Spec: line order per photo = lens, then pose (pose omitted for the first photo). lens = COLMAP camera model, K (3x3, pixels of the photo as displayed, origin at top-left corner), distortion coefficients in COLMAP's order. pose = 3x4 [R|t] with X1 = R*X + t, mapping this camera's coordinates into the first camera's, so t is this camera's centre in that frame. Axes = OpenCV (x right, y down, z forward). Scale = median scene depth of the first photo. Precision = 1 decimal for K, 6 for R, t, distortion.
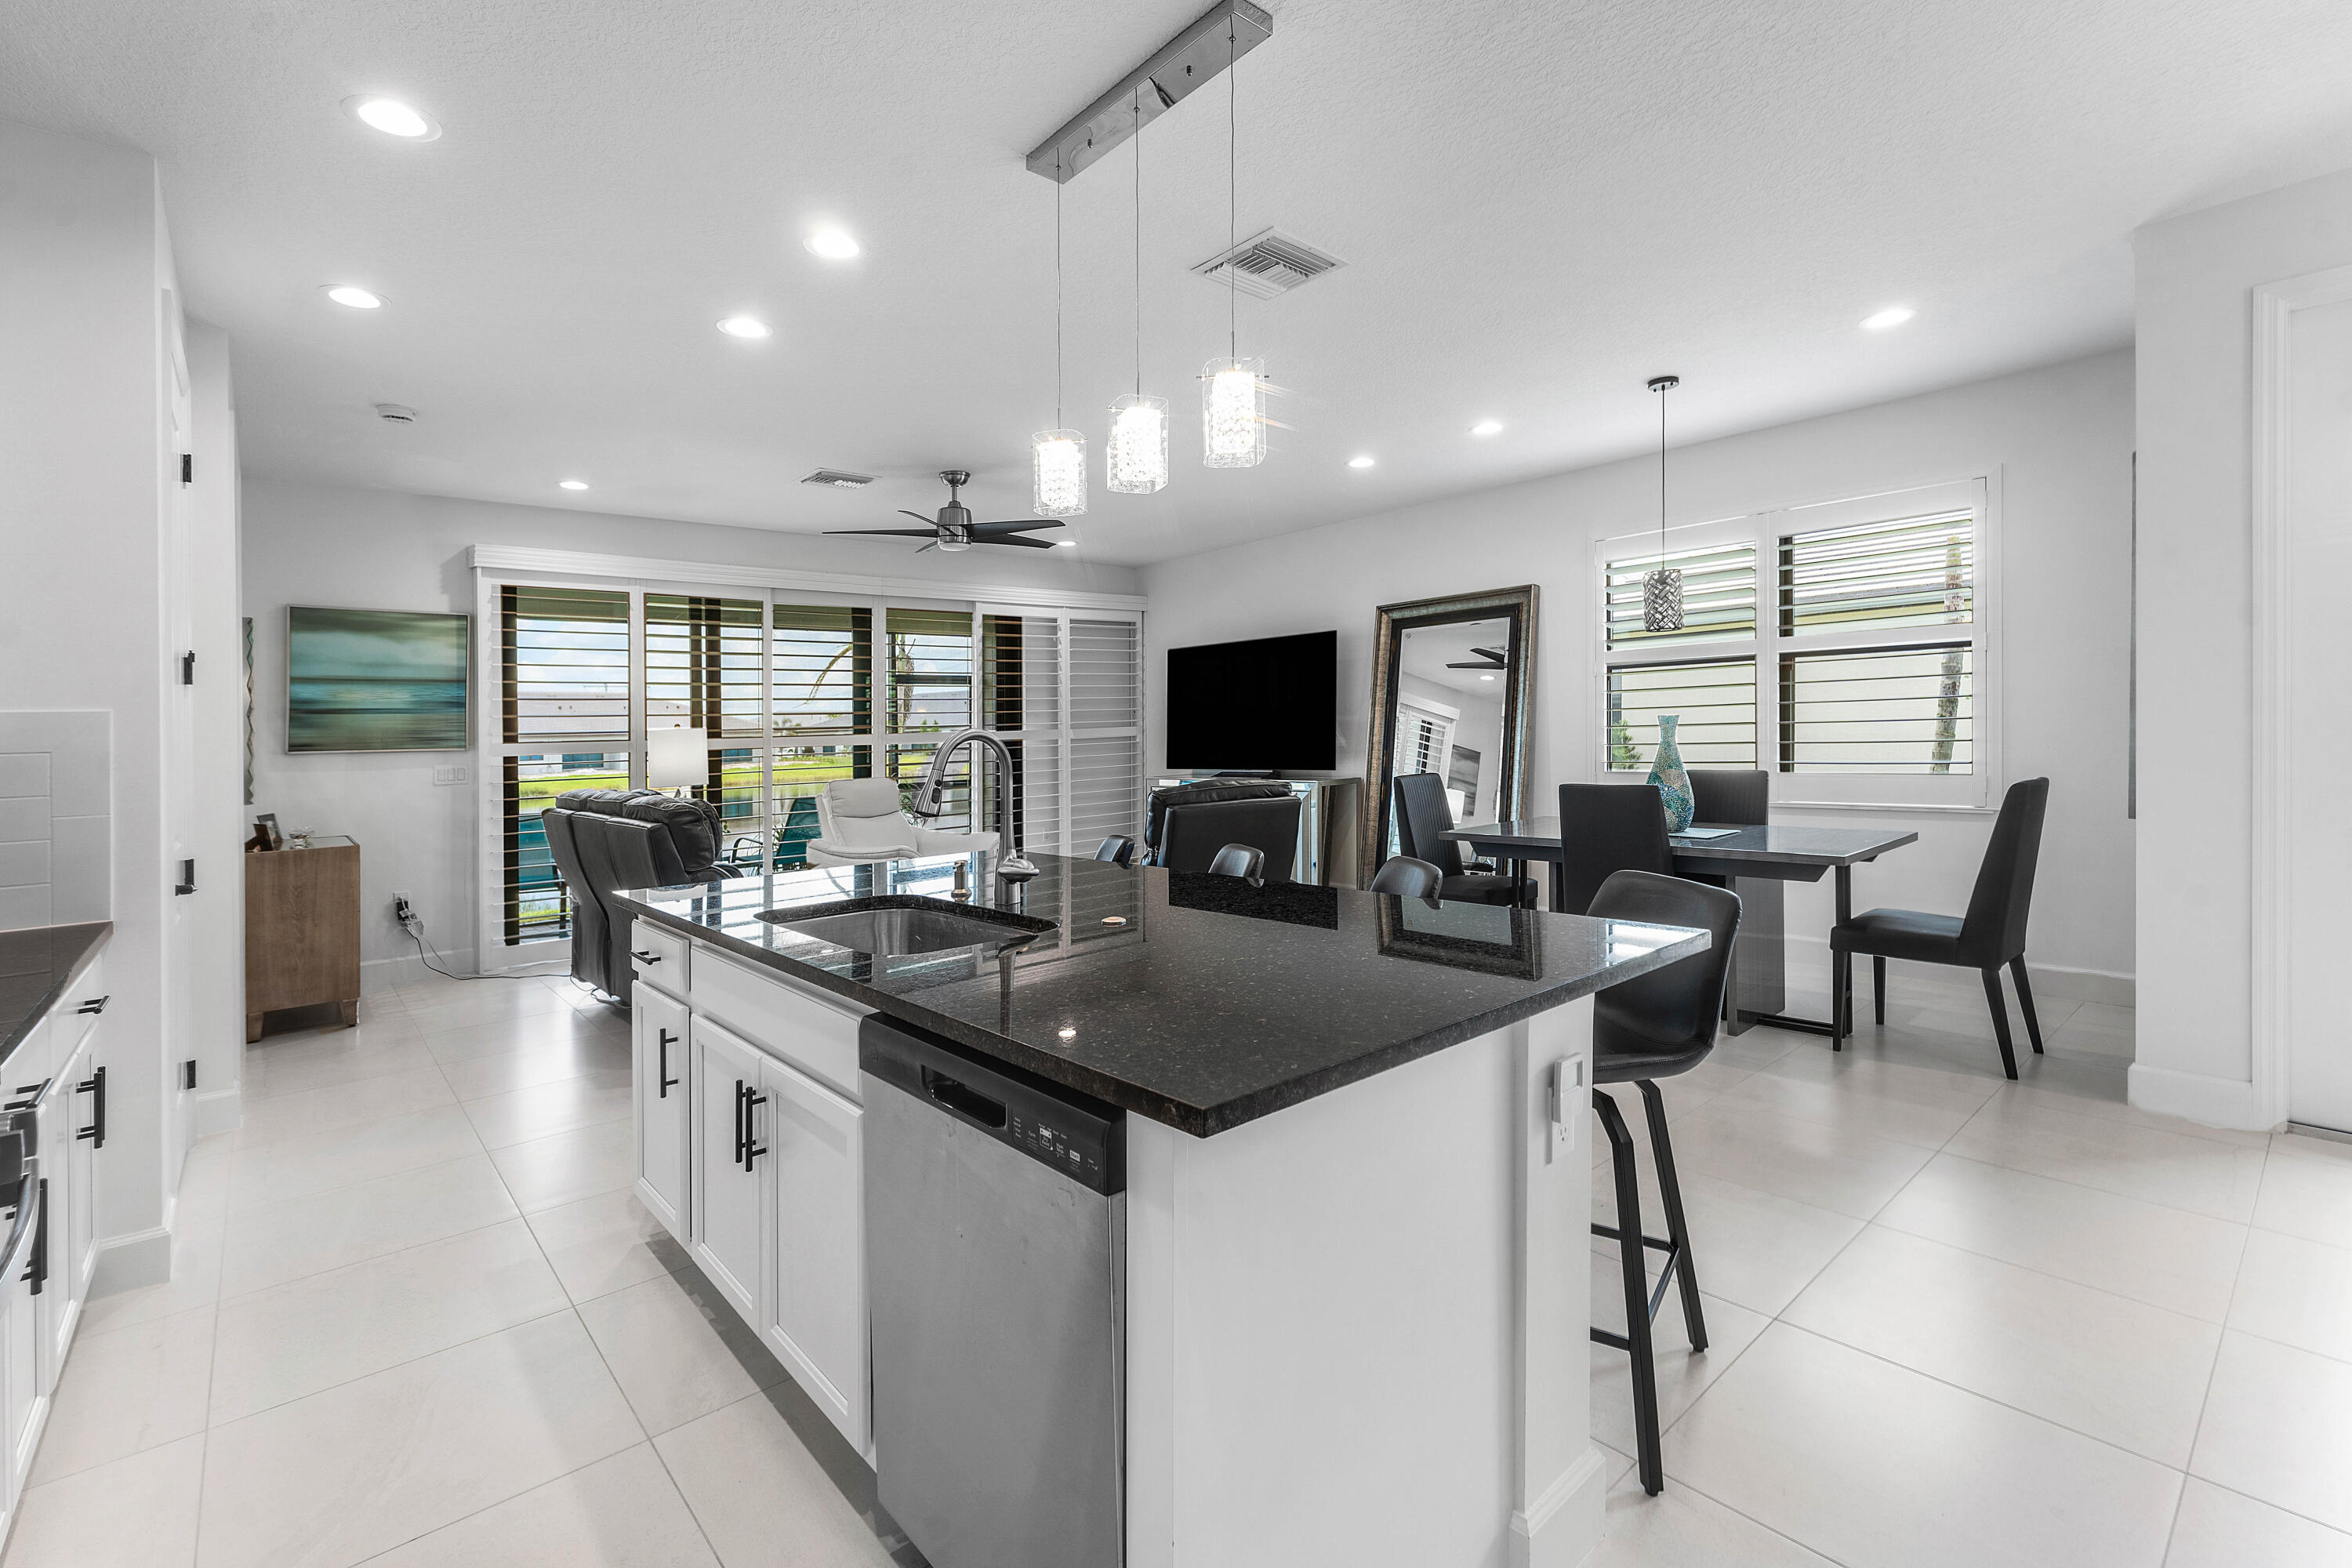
lens RADIAL K [[1043.3, 0, 1173.7], [0, 1043.3, 708.6], [0, 0, 1]] dist [-0.001195, -0.000487]
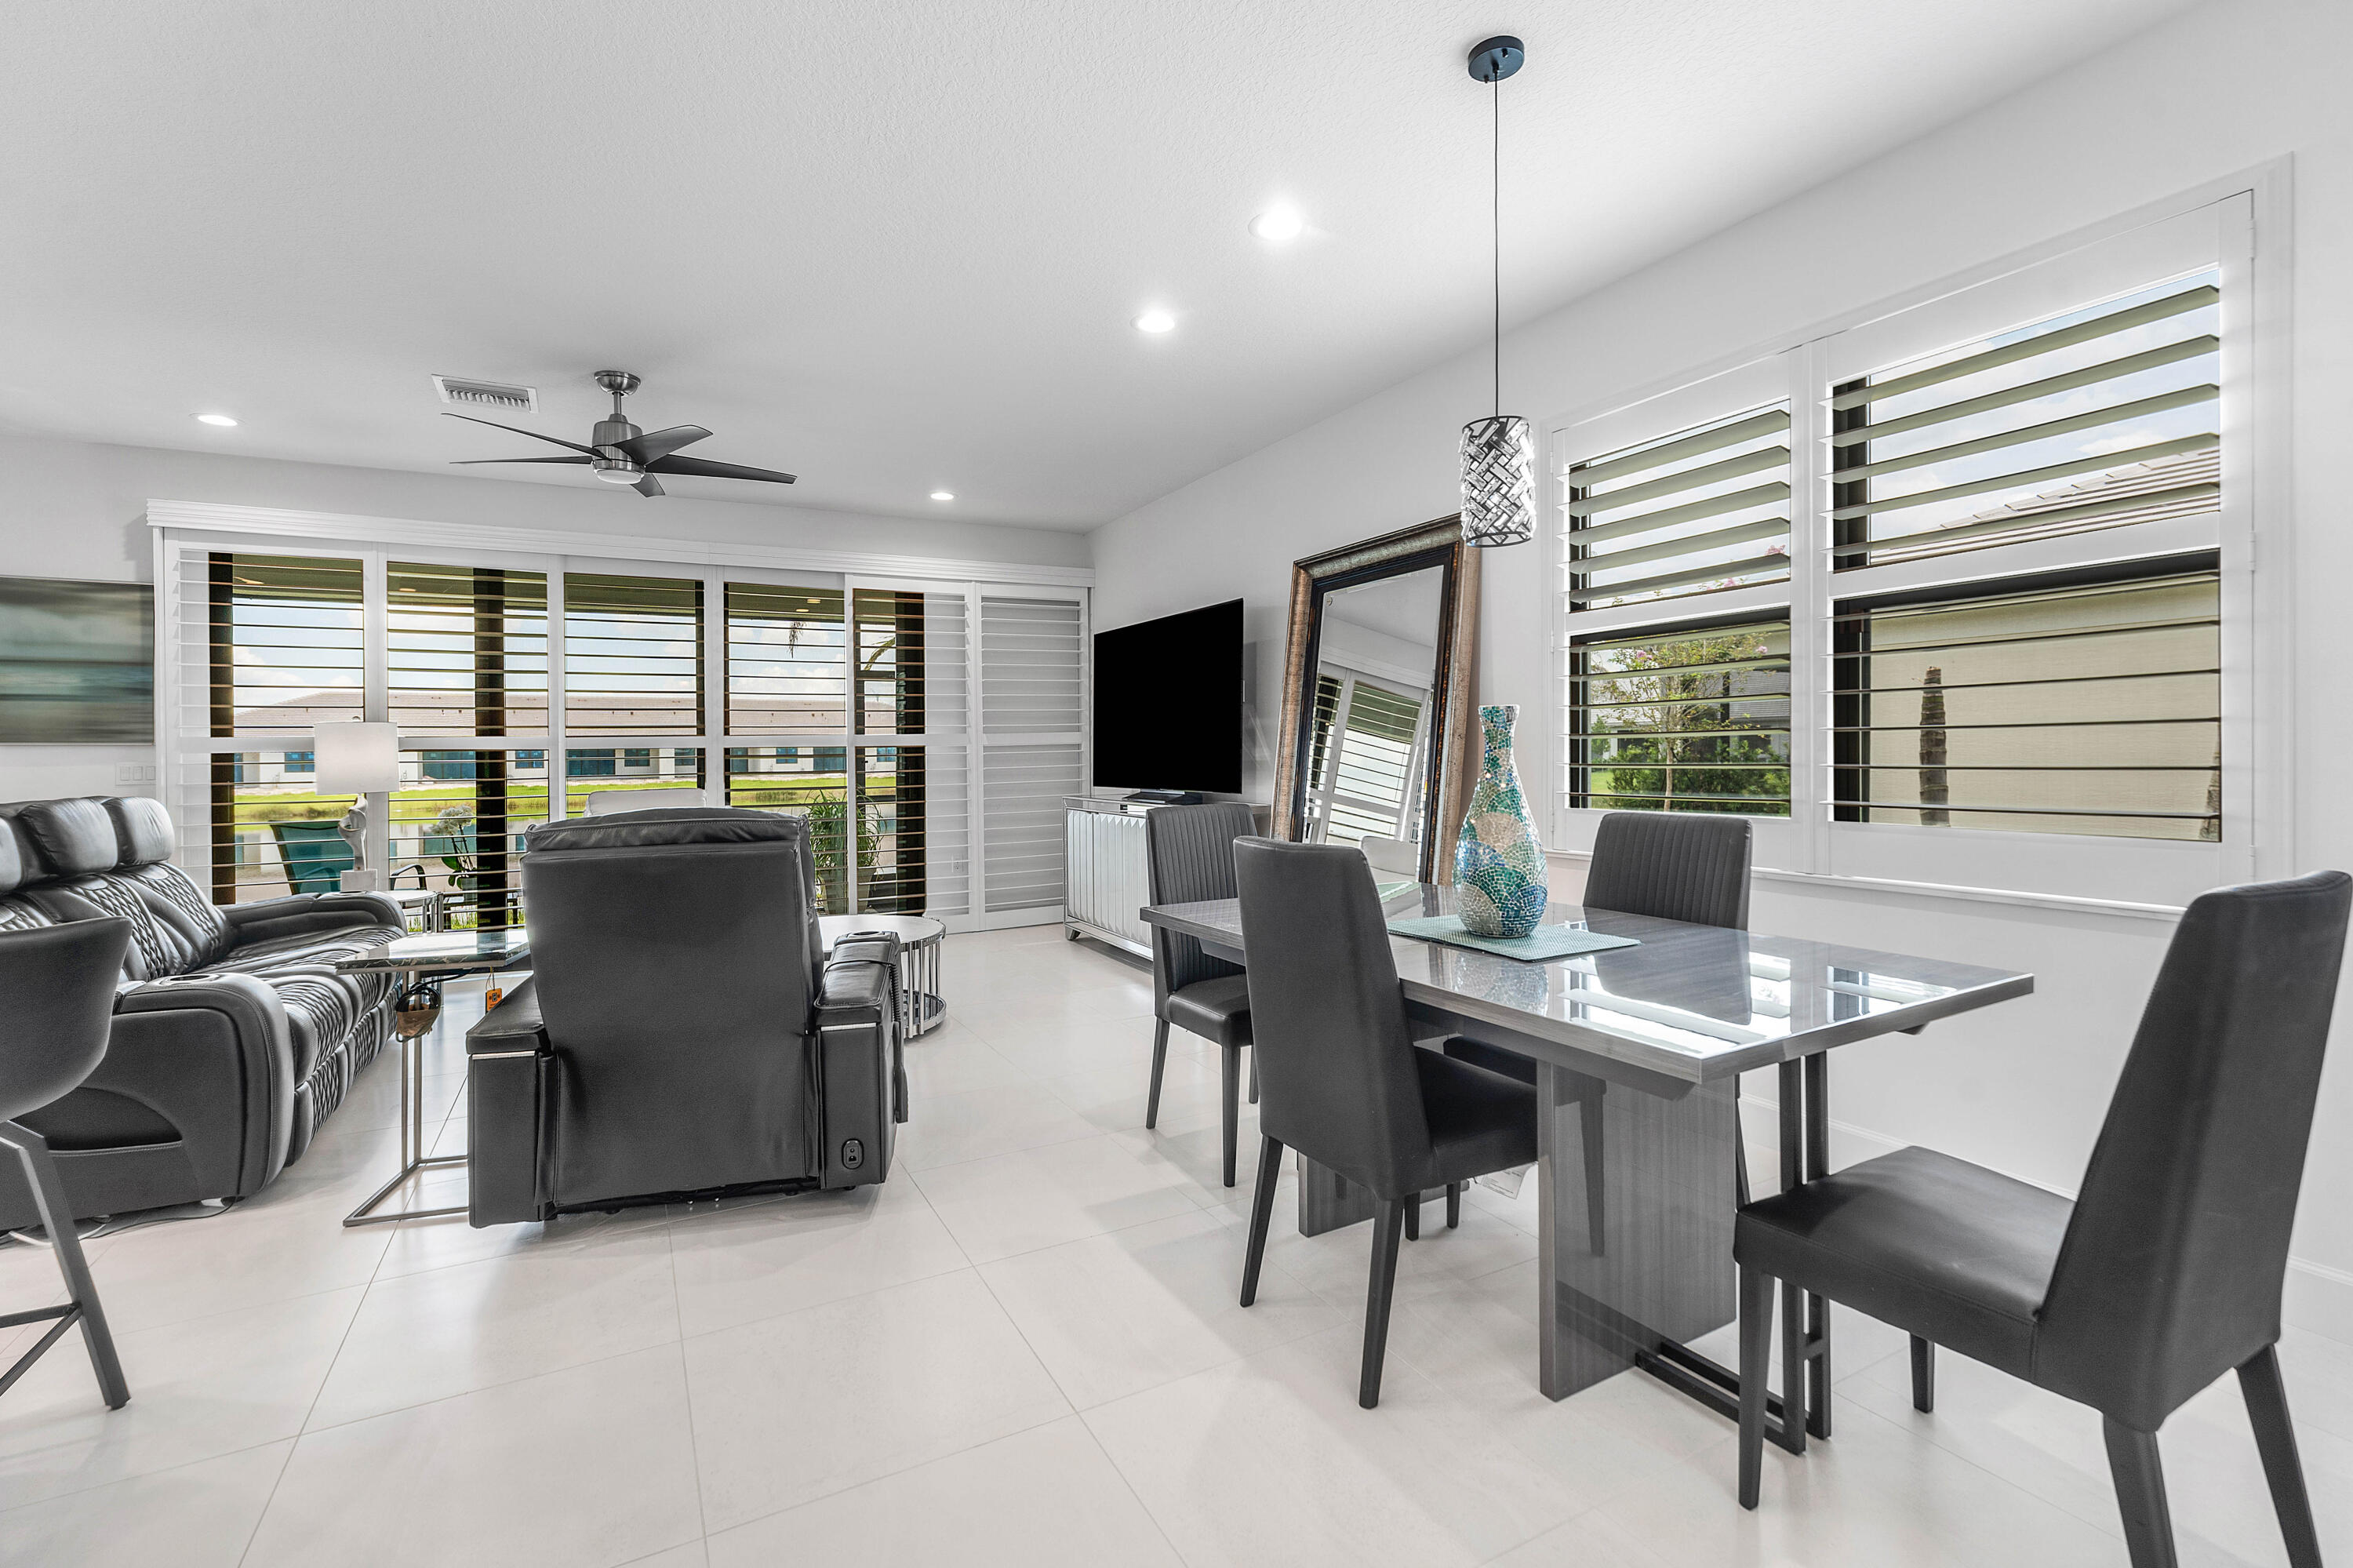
lens RADIAL K [[1037.0, 0, 1186.7], [0, 1037.0, 738.6], [0, 0, 1]] dist [-0.000851, 0.000192]
pose [[0.976147, 0.014066, -0.216656, 0.311039], [-0.010554, 0.999794, 0.017359, 0.011039], [0.216855, -0.014658, 0.976094, 0.338519]]
